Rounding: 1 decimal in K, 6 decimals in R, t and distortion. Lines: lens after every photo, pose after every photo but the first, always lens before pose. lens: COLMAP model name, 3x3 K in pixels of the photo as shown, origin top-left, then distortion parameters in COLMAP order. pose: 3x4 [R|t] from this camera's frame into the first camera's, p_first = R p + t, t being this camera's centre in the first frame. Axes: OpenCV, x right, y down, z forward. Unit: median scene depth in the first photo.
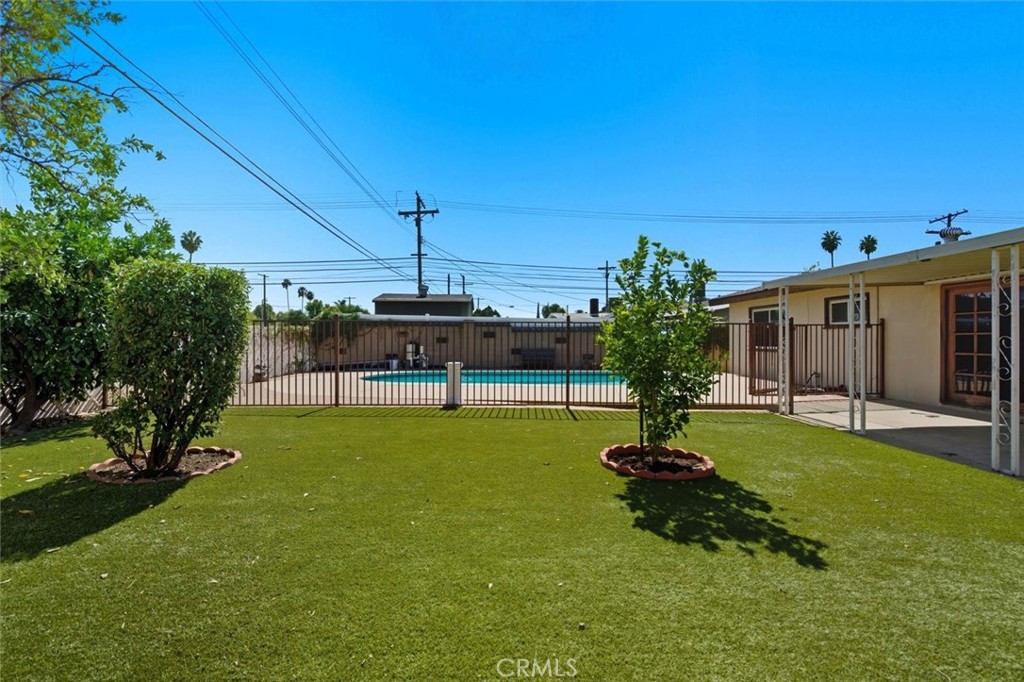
lens RADIAL K [[462.5, 0, 512.0], [0, 462.5, 341.0], [0, 0, 1]] dist [-0.000531, -0.000005]
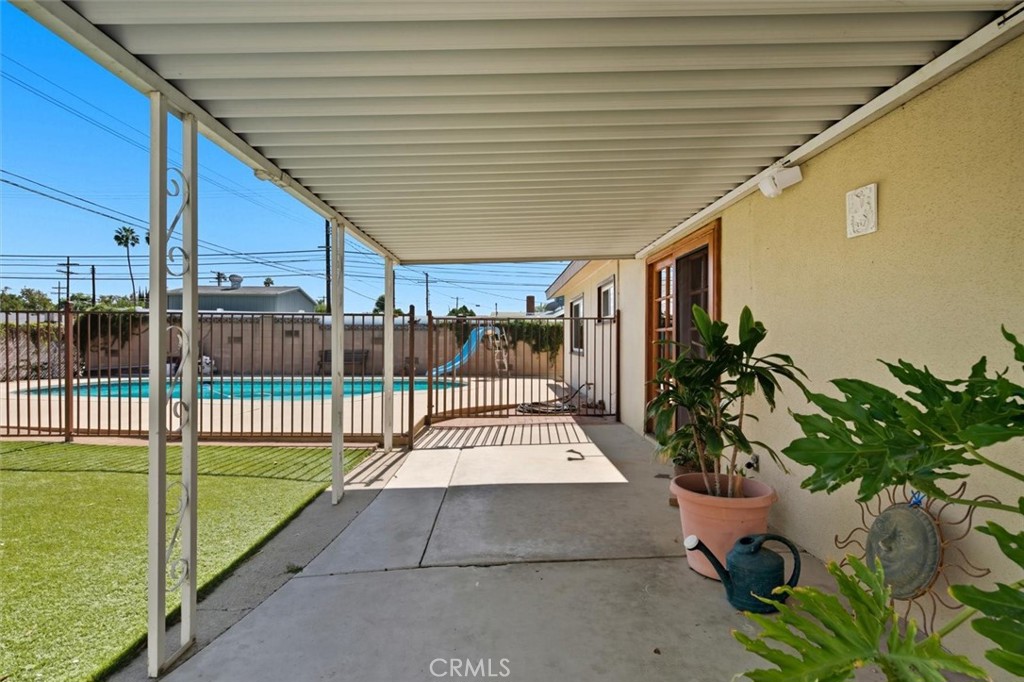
lens RADIAL K [[473.6, 0, 512.0], [0, 473.6, 341.0], [0, 0, 1]] dist [0.000461, 0.000013]
pose [[0.999847, 0.003187, -0.017179, 0.383765], [-0.003252, 0.999988, -0.003775, 0.002062], [0.017167, 0.003830, 0.999845, 0.164401]]
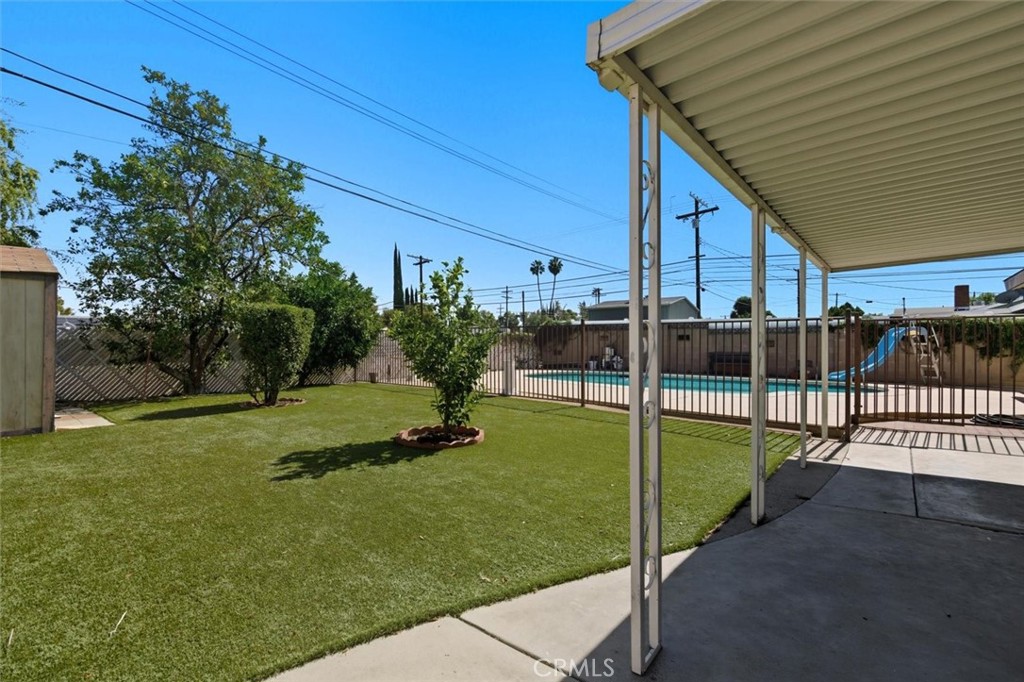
lens RADIAL K [[459.0, 0, 512.0], [0, 459.0, 341.0], [0, 0, 1]] dist [0.000987, 0.000506]
pose [[0.735135, -0.004977, -0.677903, 0.356243], [-0.002310, 0.999949, -0.009847, 0.003765], [0.677917, 0.008805, 0.735086, 0.058421]]
